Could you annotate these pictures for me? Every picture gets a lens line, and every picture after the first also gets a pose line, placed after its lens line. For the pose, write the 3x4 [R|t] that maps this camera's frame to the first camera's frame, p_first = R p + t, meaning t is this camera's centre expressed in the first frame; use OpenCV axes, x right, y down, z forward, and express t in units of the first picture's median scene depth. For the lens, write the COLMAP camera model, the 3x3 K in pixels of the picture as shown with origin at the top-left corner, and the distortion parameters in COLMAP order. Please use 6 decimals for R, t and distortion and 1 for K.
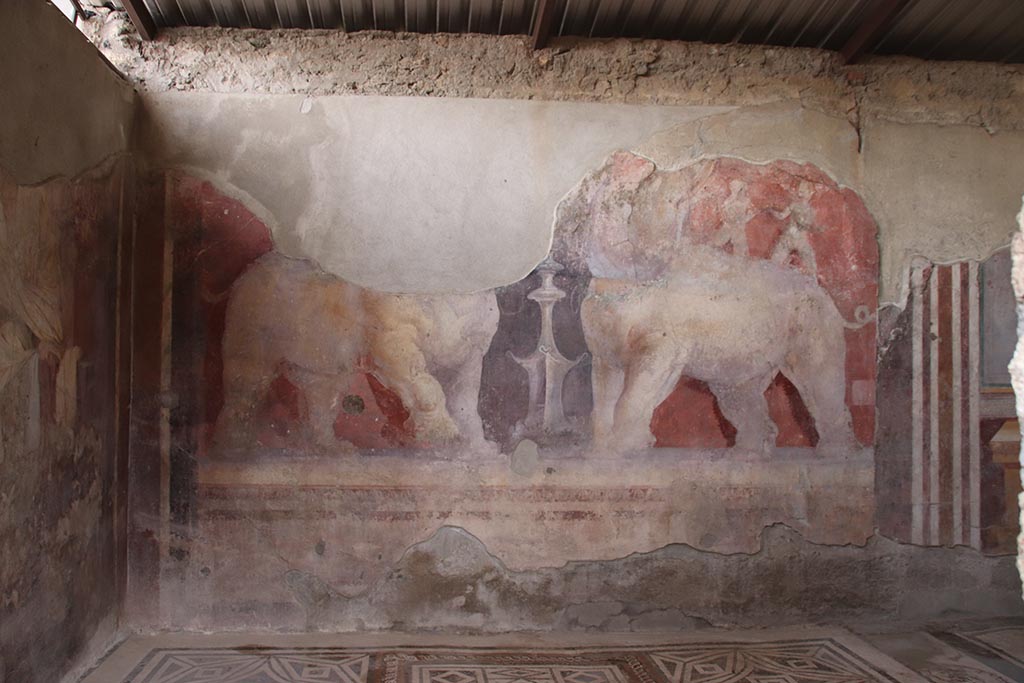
lens RADIAL K [[844.6, 0, 507.5], [0, 844.6, 342.7], [0, 0, 1]] dist [-0.118396, 0.099850]
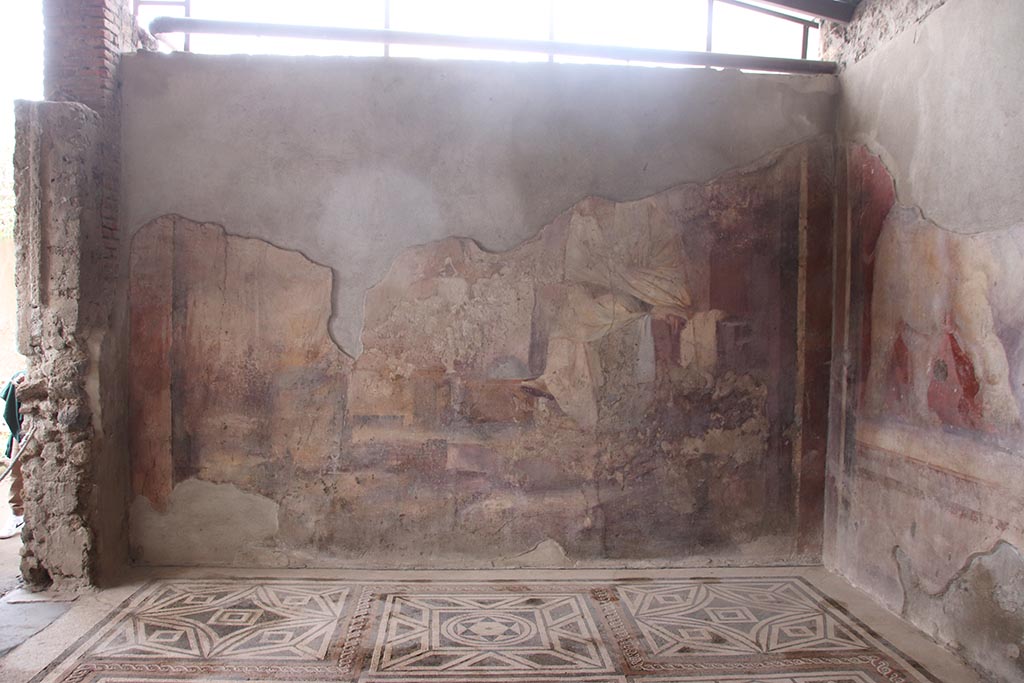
lens RADIAL K [[844.6, 0, 507.4], [0, 844.6, 340.7], [0, 0, 1]] dist [-0.118396, 0.099850]
pose [[-0.038666, 0.011766, -0.999183, 0.636697], [0.014772, 0.999828, 0.011202, 0.026413], [0.999143, -0.014326, -0.038833, 0.572203]]
